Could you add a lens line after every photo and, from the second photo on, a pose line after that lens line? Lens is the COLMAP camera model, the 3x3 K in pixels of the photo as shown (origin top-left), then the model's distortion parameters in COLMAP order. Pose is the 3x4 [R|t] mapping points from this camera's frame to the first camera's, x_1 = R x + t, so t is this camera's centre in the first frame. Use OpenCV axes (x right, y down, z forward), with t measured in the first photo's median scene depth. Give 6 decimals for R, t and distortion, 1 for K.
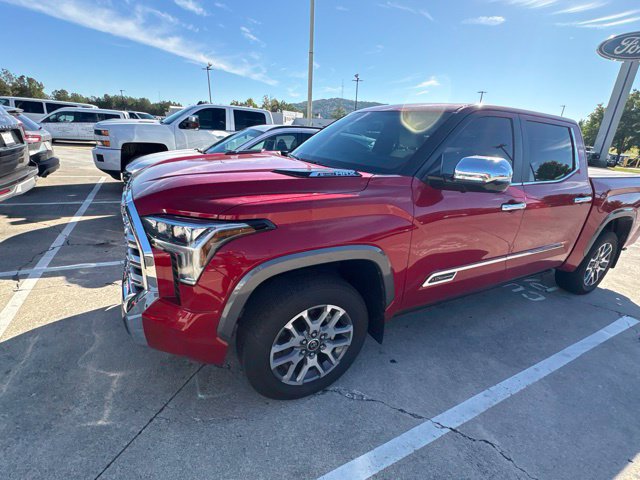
lens RADIAL K [[303.0, 0, 318.8], [0, 303.0, 241.8], [0, 0, 1]] dist [0.002528, -0.001116]
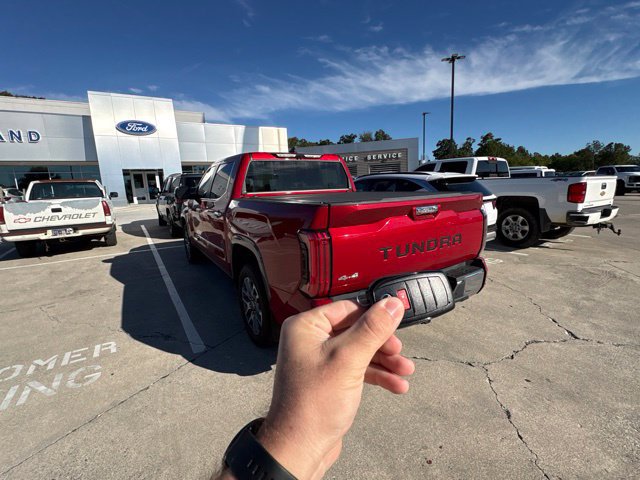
lens RADIAL K [[303.0, 0, 319.3], [0, 303.0, 240.9], [0, 0, 1]] dist [0.002528, -0.001116]
pose [[0.064435, 0.115089, -0.991263, 2.027968], [-0.305372, 0.947951, 0.090210, -0.260003], [0.950051, 0.296891, 0.096226, 1.225000]]
